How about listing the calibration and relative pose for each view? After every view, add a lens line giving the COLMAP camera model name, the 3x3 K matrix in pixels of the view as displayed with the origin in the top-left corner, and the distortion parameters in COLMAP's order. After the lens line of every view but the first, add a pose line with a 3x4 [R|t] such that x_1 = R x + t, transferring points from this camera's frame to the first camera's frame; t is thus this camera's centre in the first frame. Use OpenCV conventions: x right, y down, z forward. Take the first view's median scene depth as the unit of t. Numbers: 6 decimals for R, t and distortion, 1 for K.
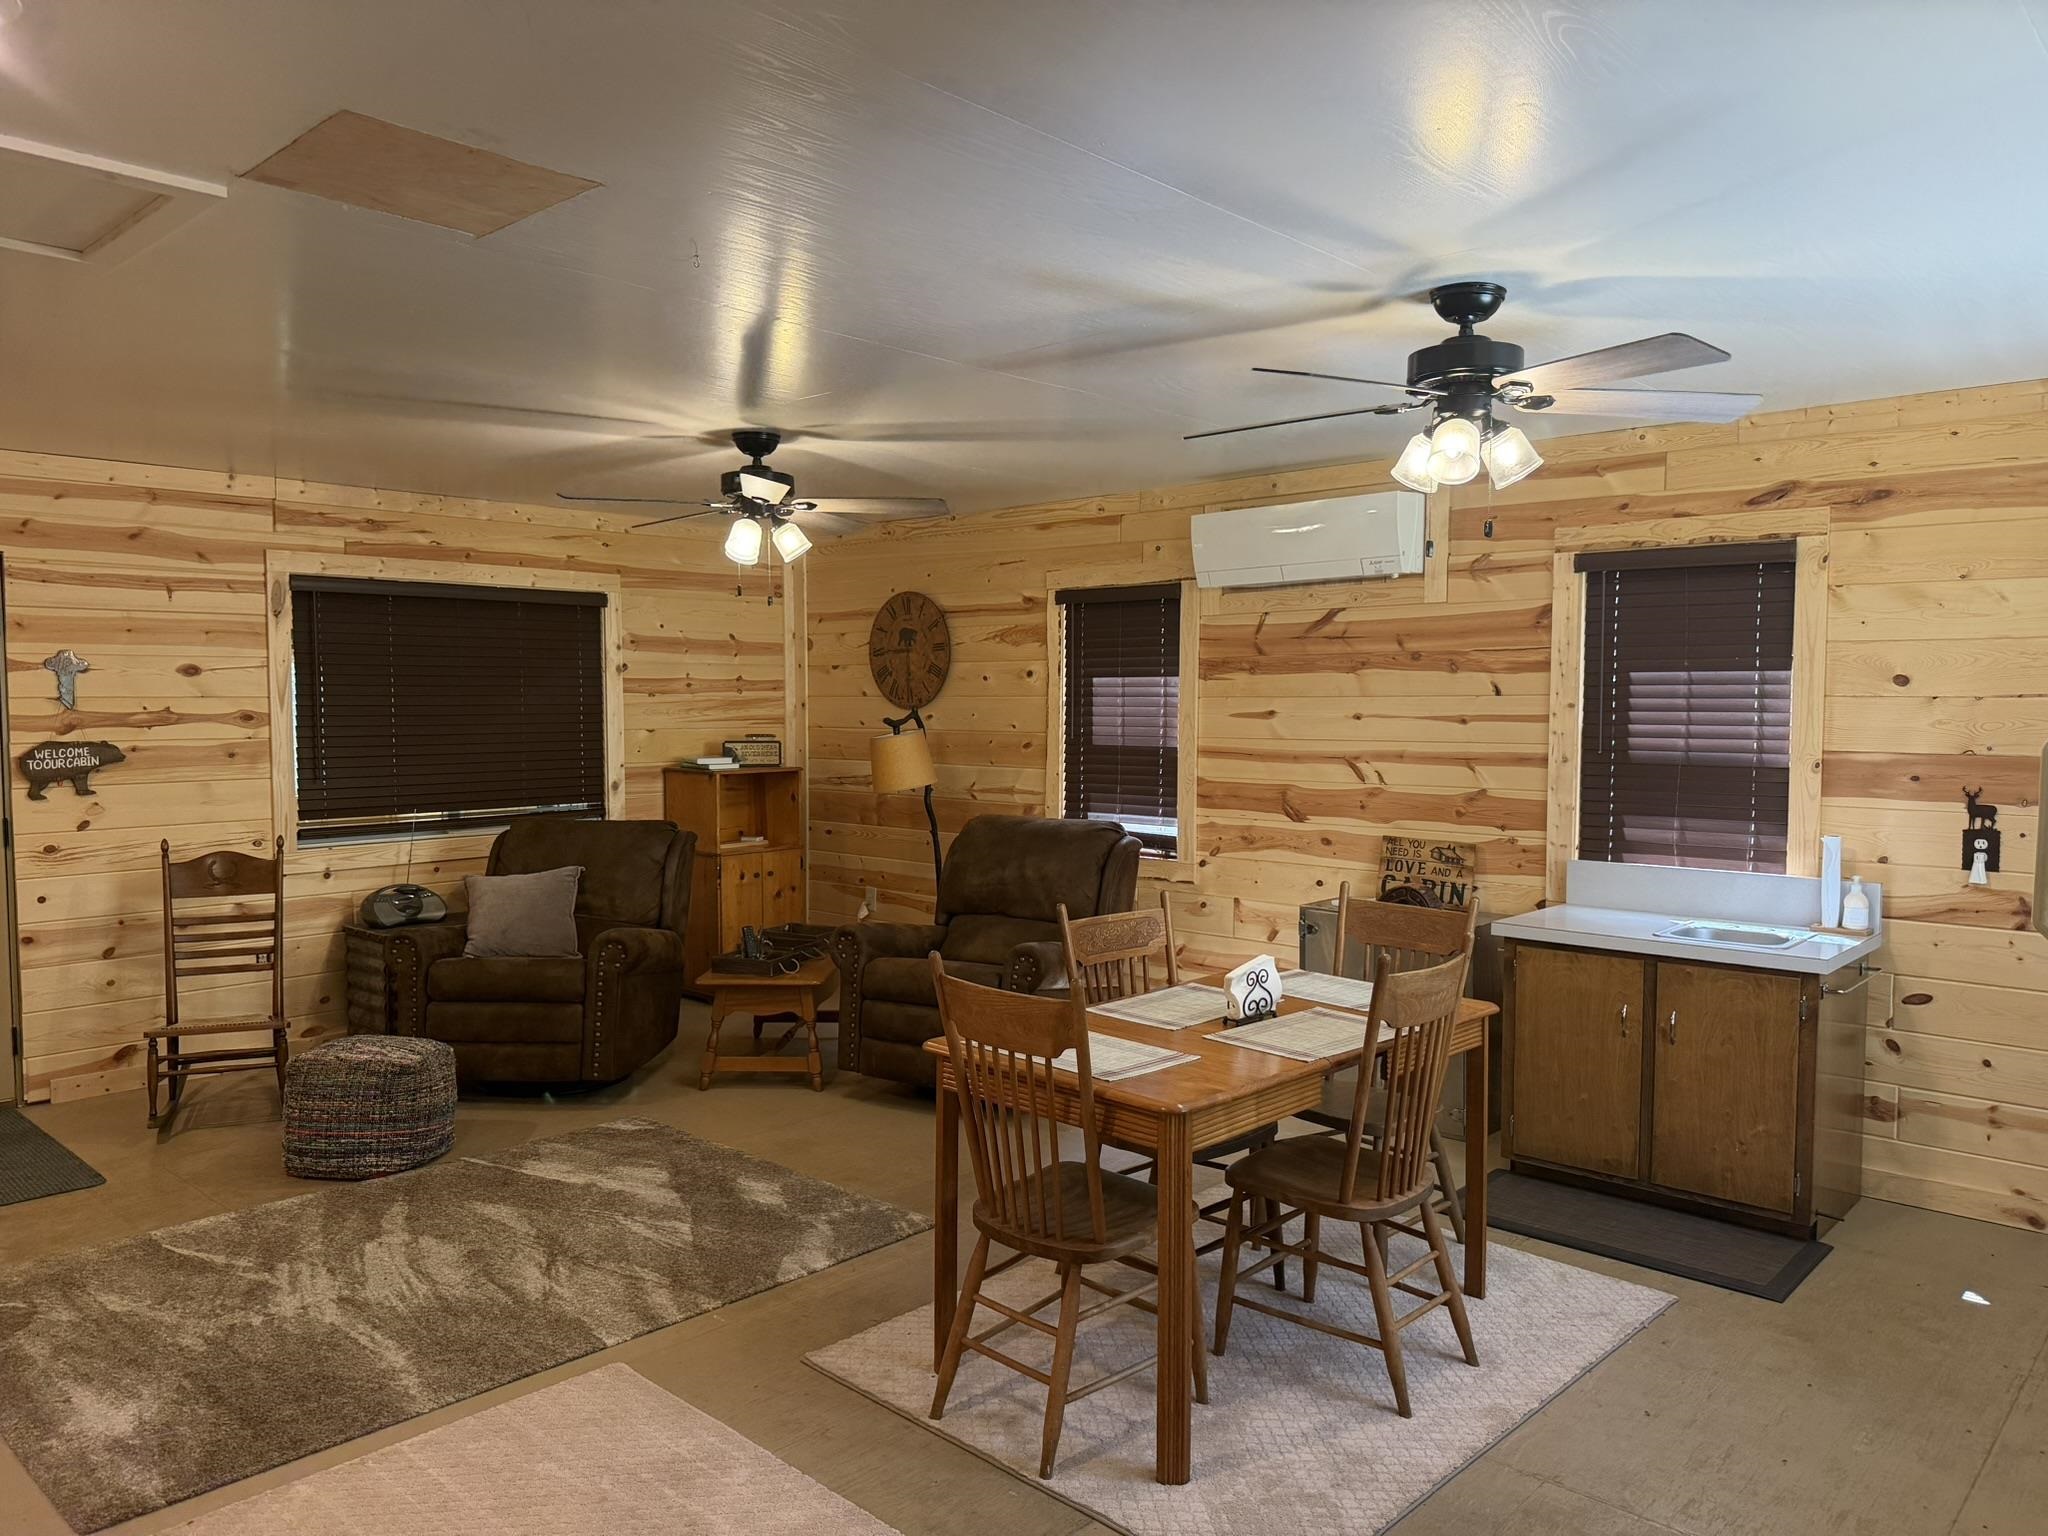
lens RADIAL K [[1454.2, 0, 1029.6], [0, 1454.2, 779.1], [0, 0, 1]] dist [0.062867, -0.076890]
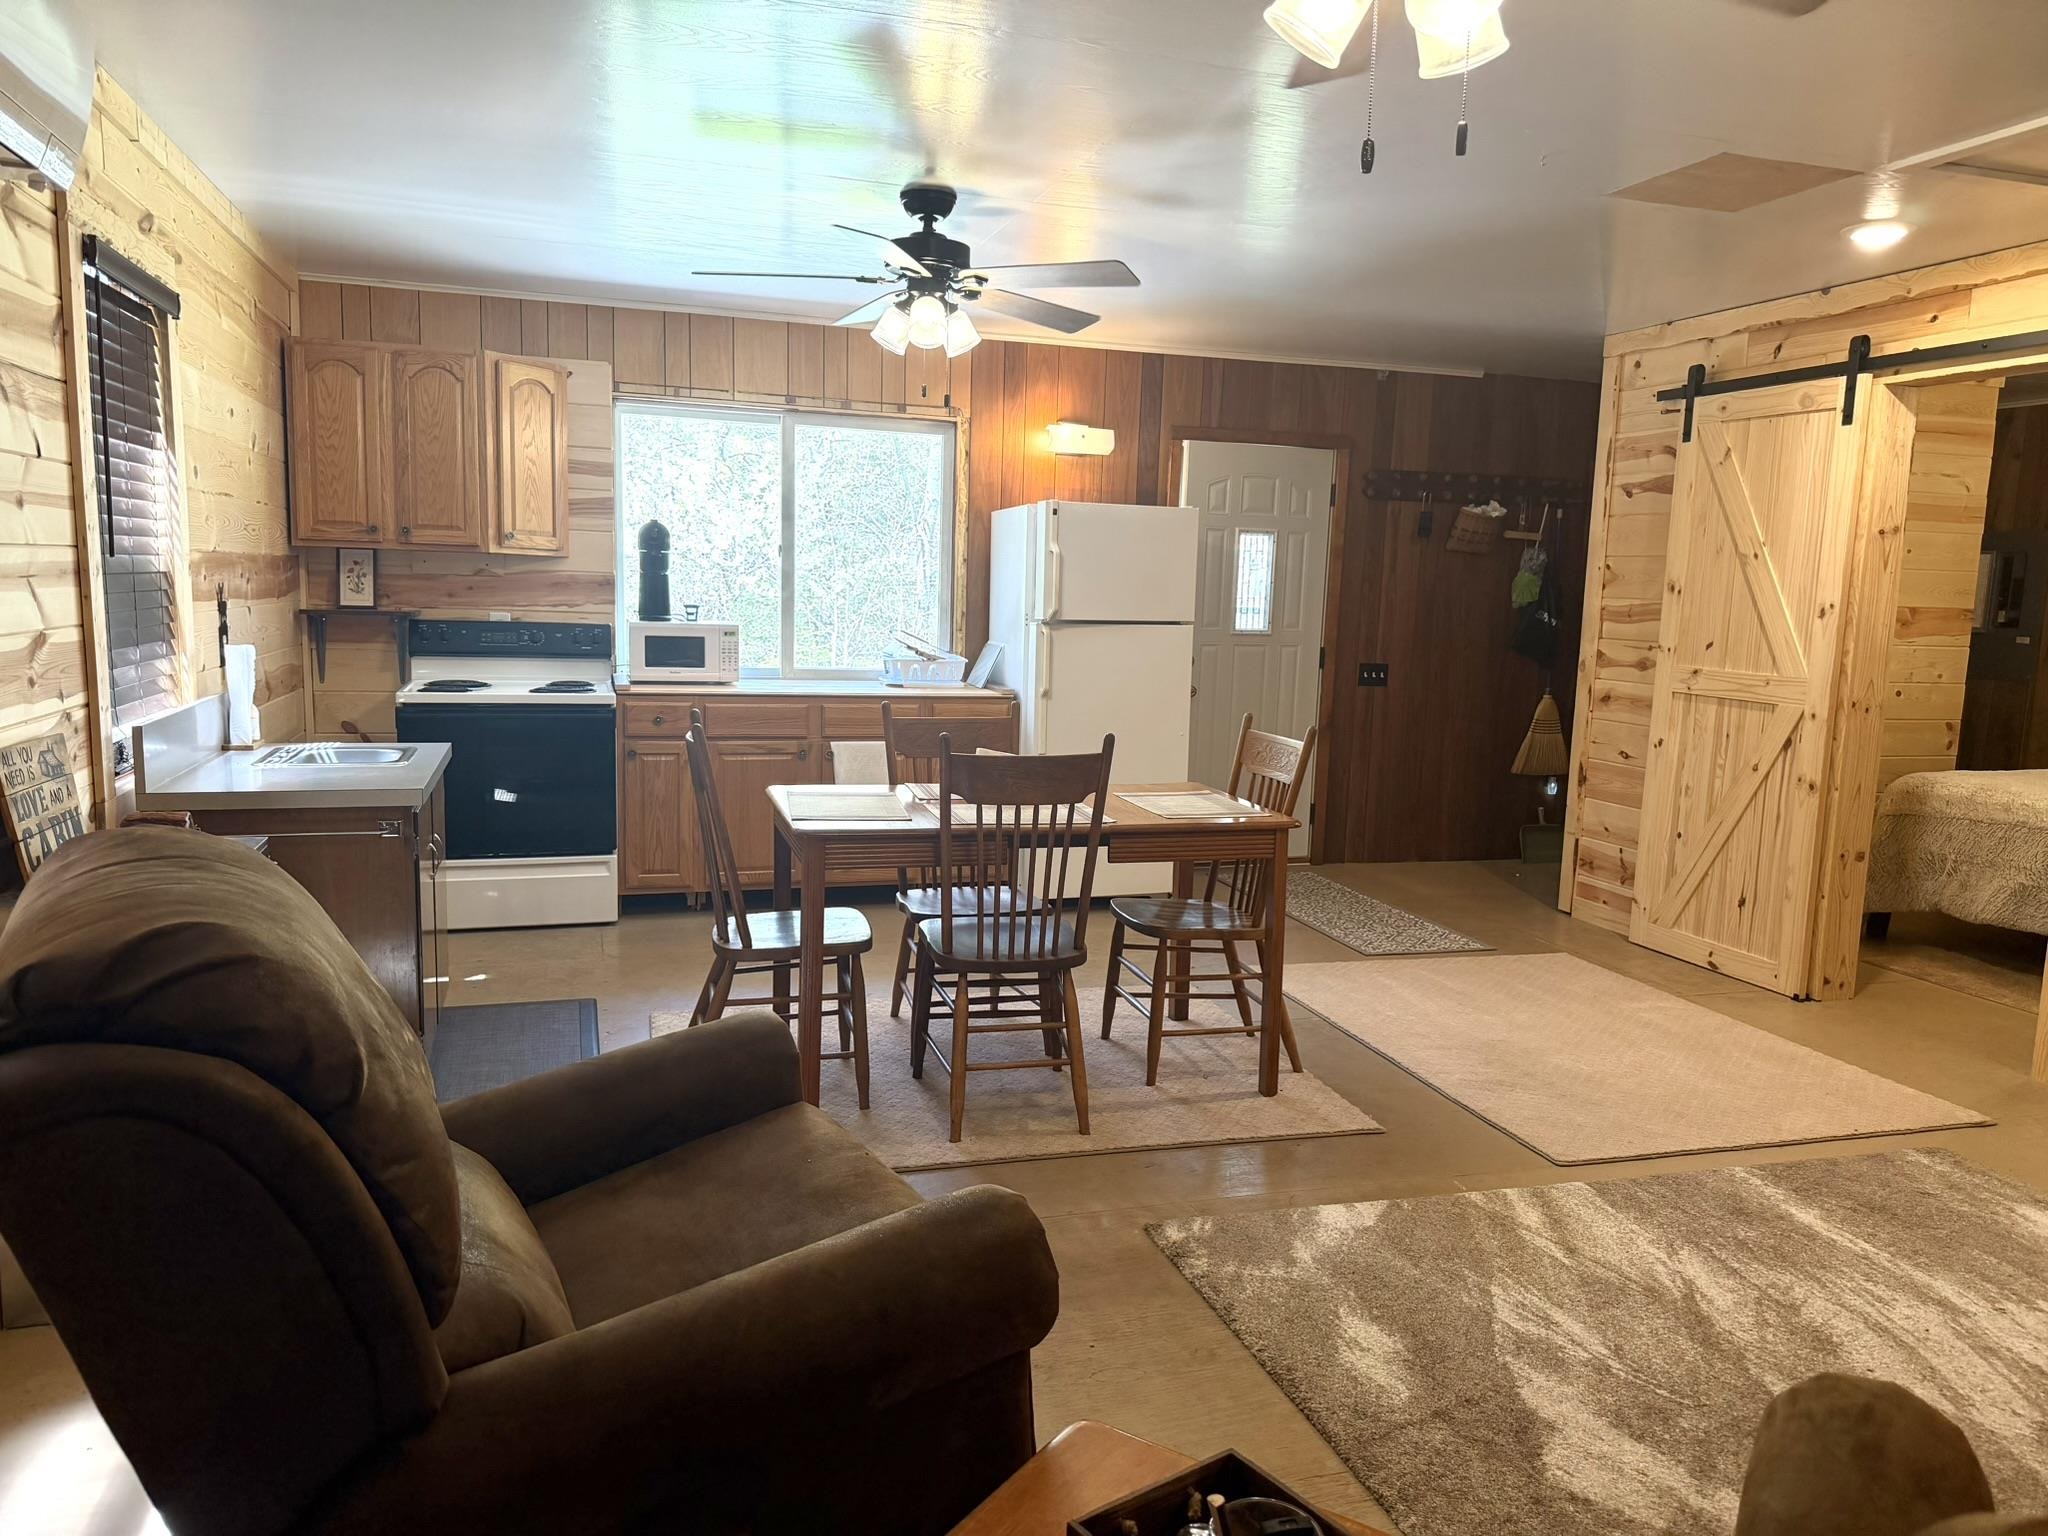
lens RADIAL K [[1454.2, 0, 1061.0], [0, 1454.2, 773.7], [0, 0, 1]] dist [0.062867, -0.076890]
pose [[-0.873466, -0.089123, 0.478660, -0.285981], [-0.000815, 0.983371, 0.181608, -0.040342], [-0.486885, 0.158238, -0.859013, 1.305622]]
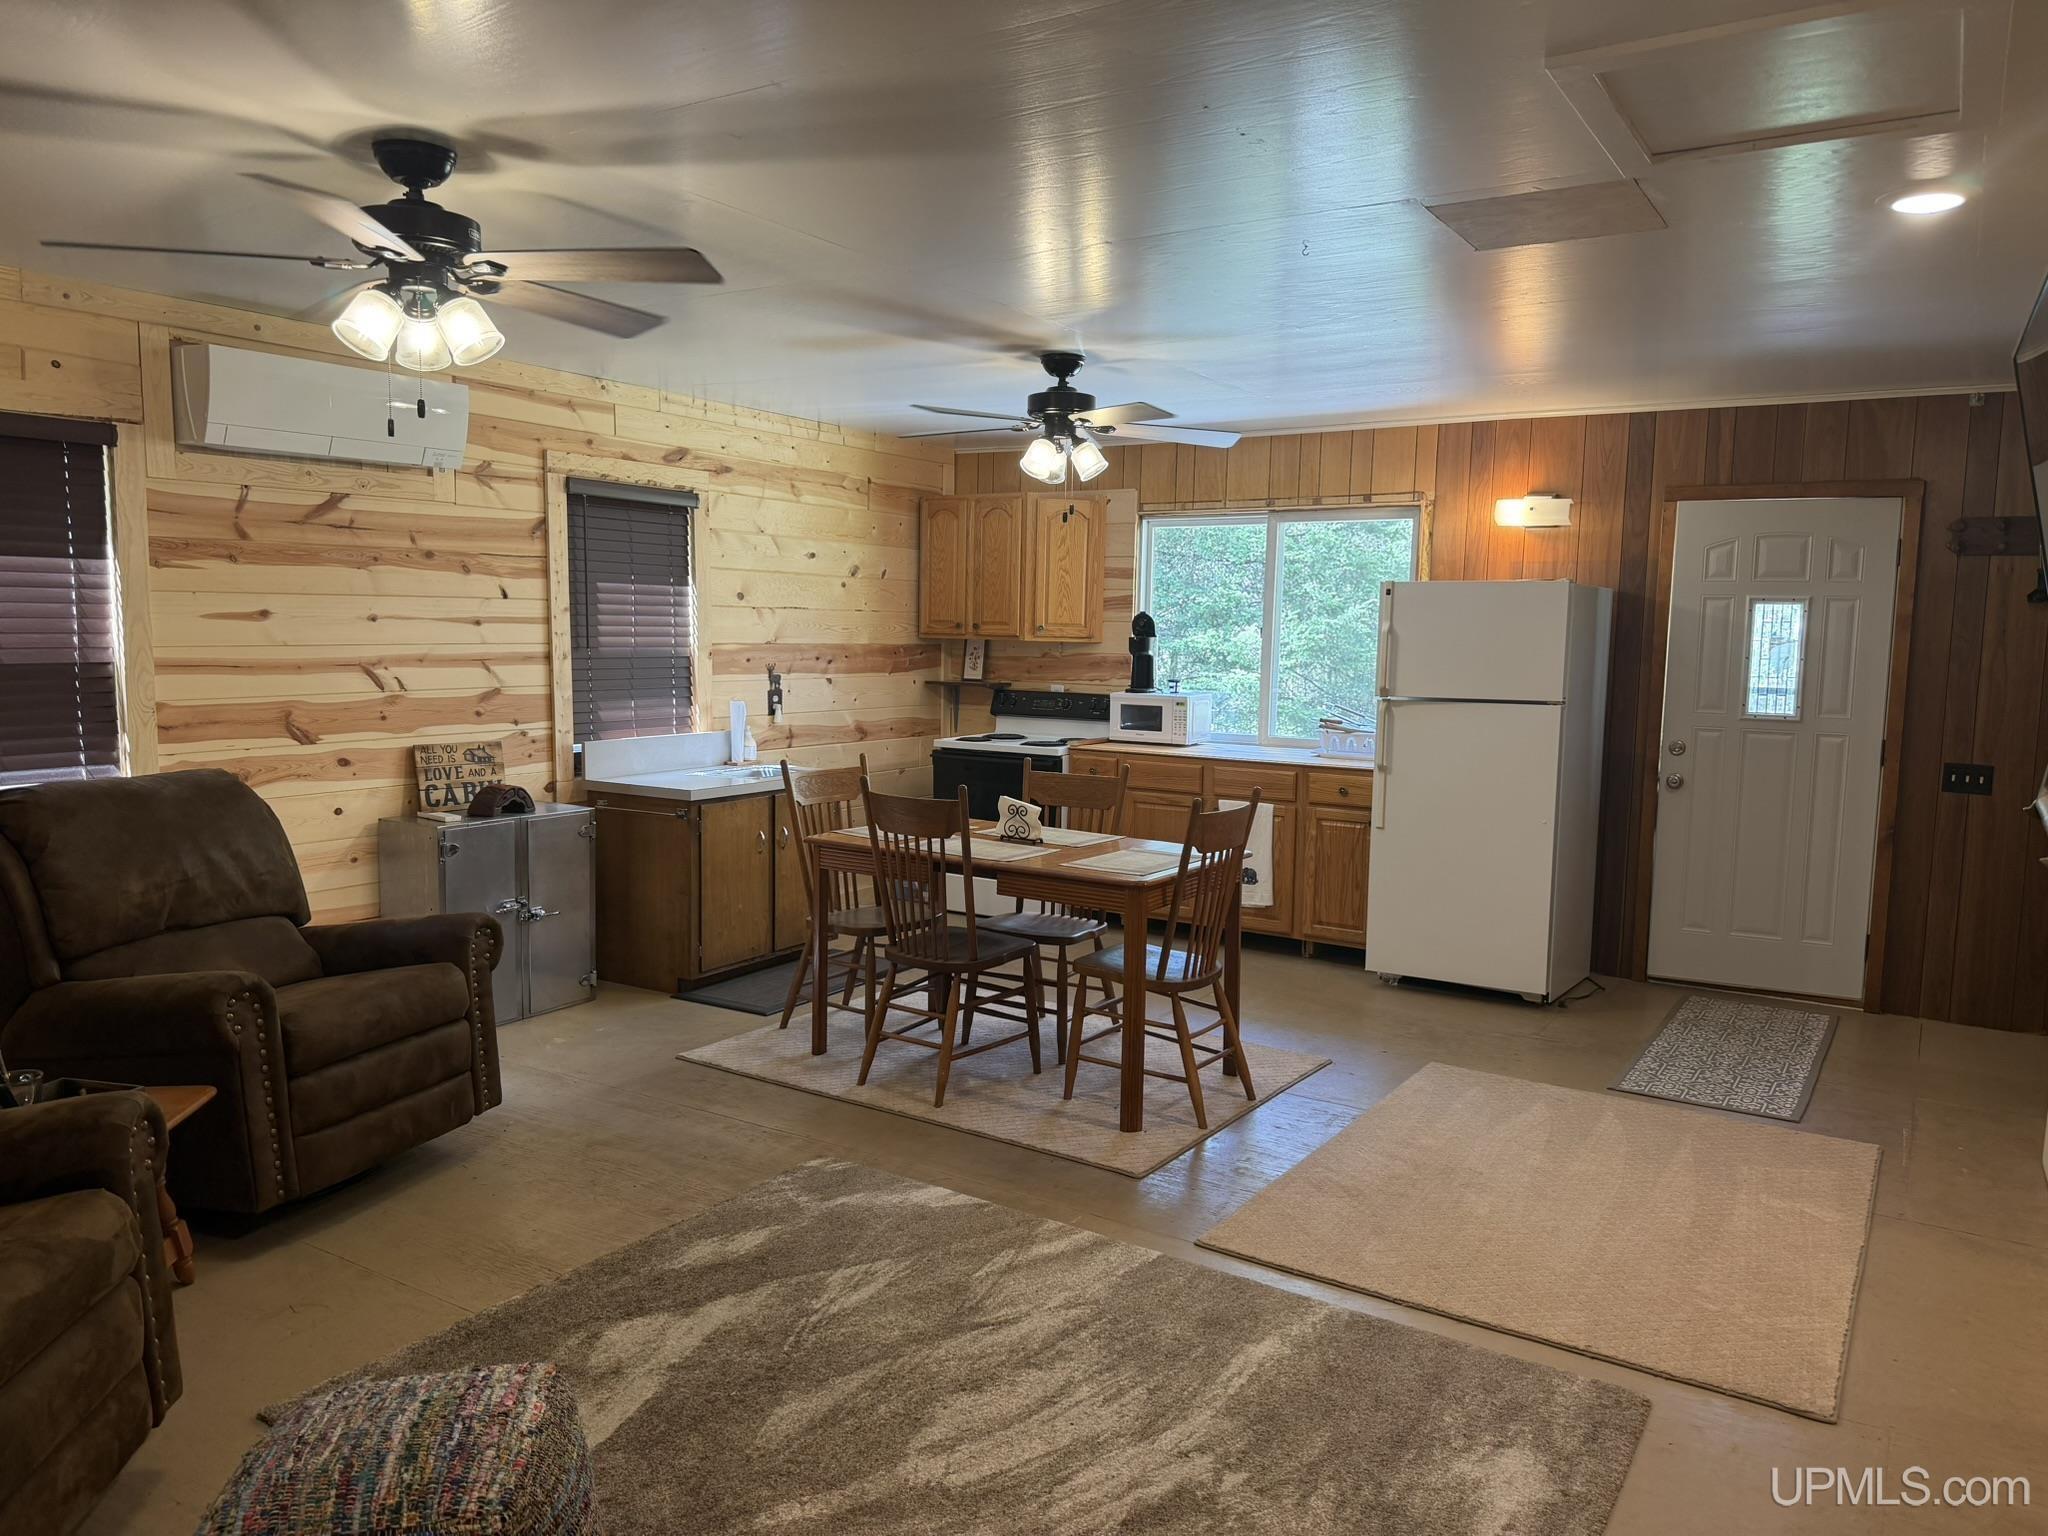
lens RADIAL K [[1454.2, 0, 1016.0], [0, 1454.2, 772.1], [0, 0, 1]] dist [0.062867, -0.076890]
pose [[-0.178178, -0.101933, 0.978704, -0.799401], [0.041818, 0.992937, 0.111028, -0.034850], [-0.983109, 0.060710, -0.172657, 0.830302]]
